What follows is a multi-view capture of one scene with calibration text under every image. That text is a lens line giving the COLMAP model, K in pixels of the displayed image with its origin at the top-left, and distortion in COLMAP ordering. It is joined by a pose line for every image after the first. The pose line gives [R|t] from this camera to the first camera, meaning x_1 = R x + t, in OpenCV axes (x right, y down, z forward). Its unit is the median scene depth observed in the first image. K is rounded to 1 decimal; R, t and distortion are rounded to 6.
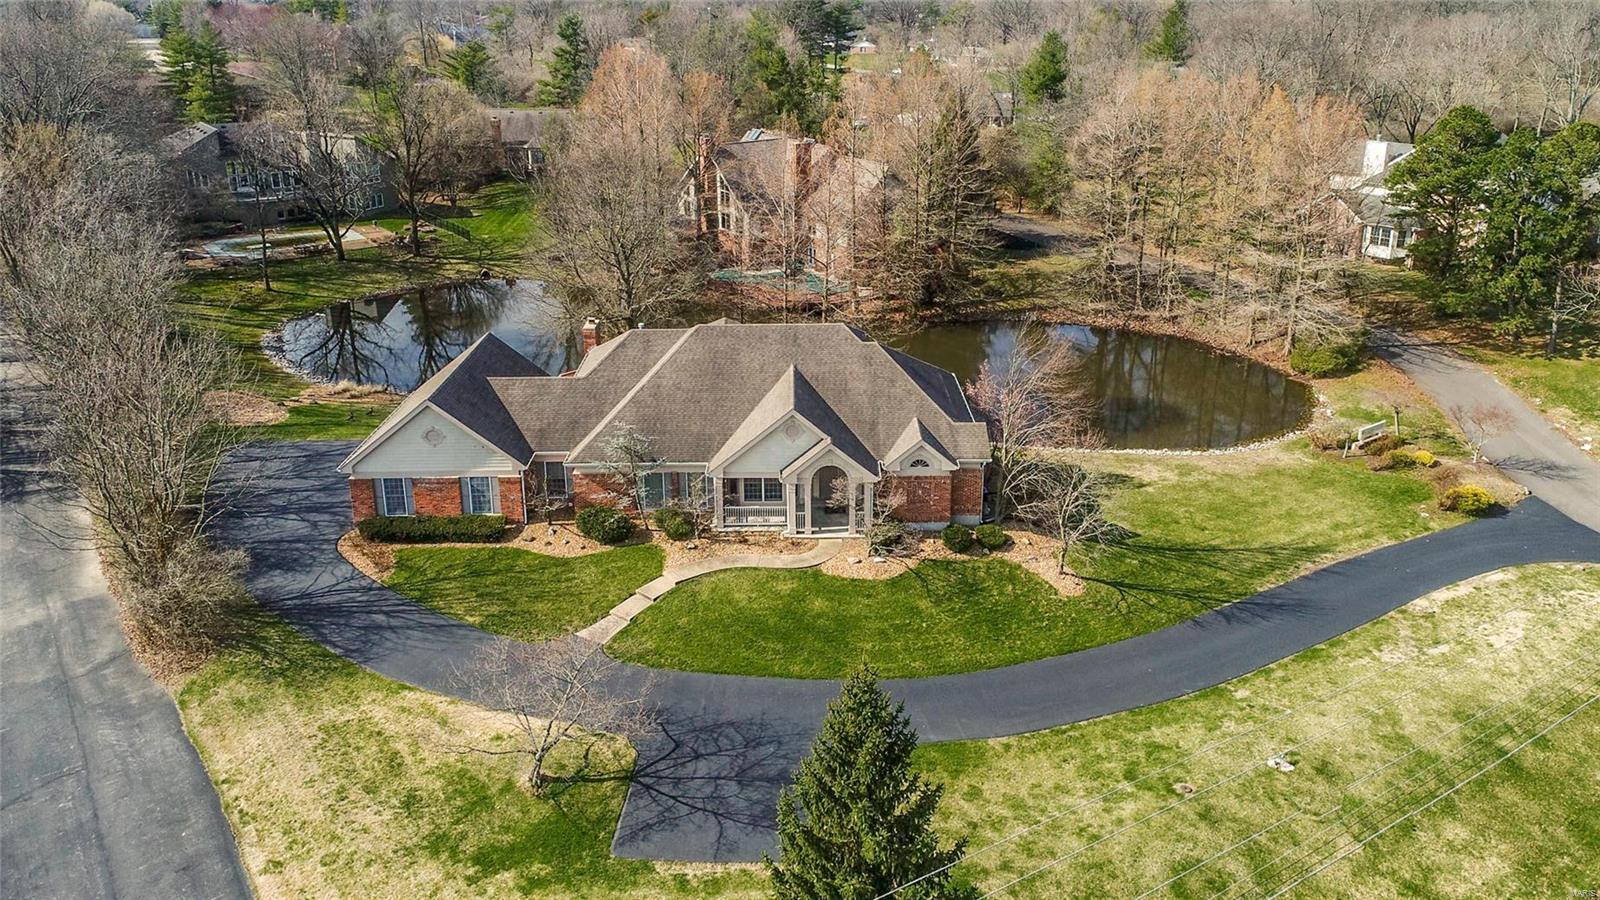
lens RADIAL K [[1080.7, 0, 798.1], [0, 1080.7, 355.1], [0, 0, 1]] dist [0.080151, -0.037662]
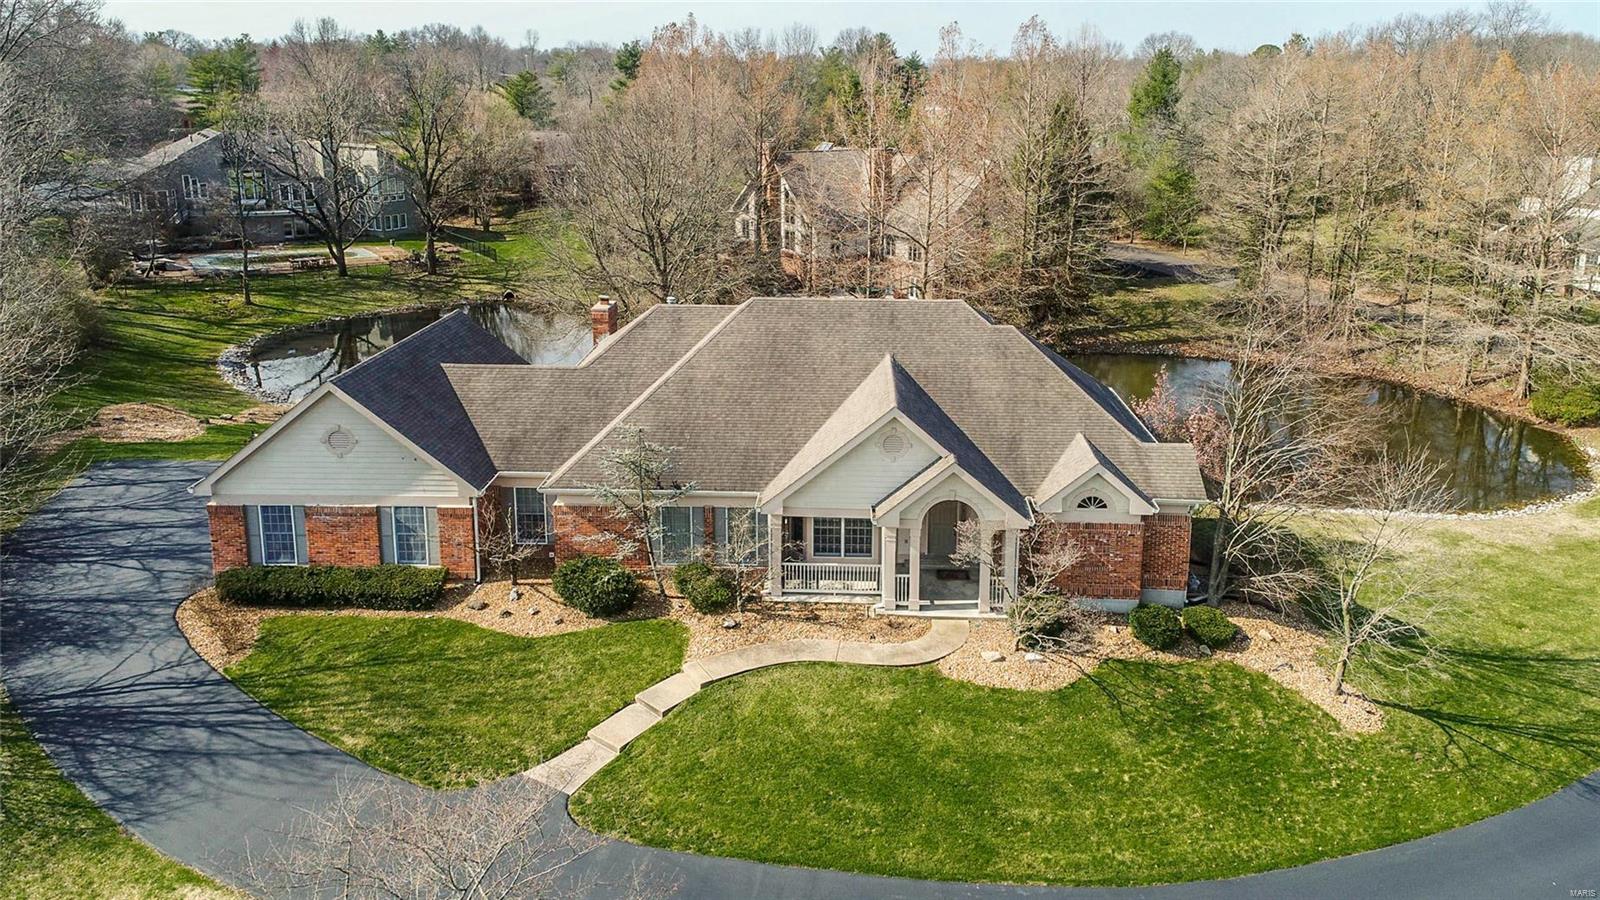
lens RADIAL K [[1080.7, 0, 820.4], [0, 1080.7, 324.6], [0, 0, 1]] dist [0.080151, -0.037662]
pose [[0.999215, 0.020420, -0.033944, -0.027511], [-0.023781, 0.994526, -0.101749, 0.064761], [0.031680, 0.102476, 0.994231, 0.348412]]
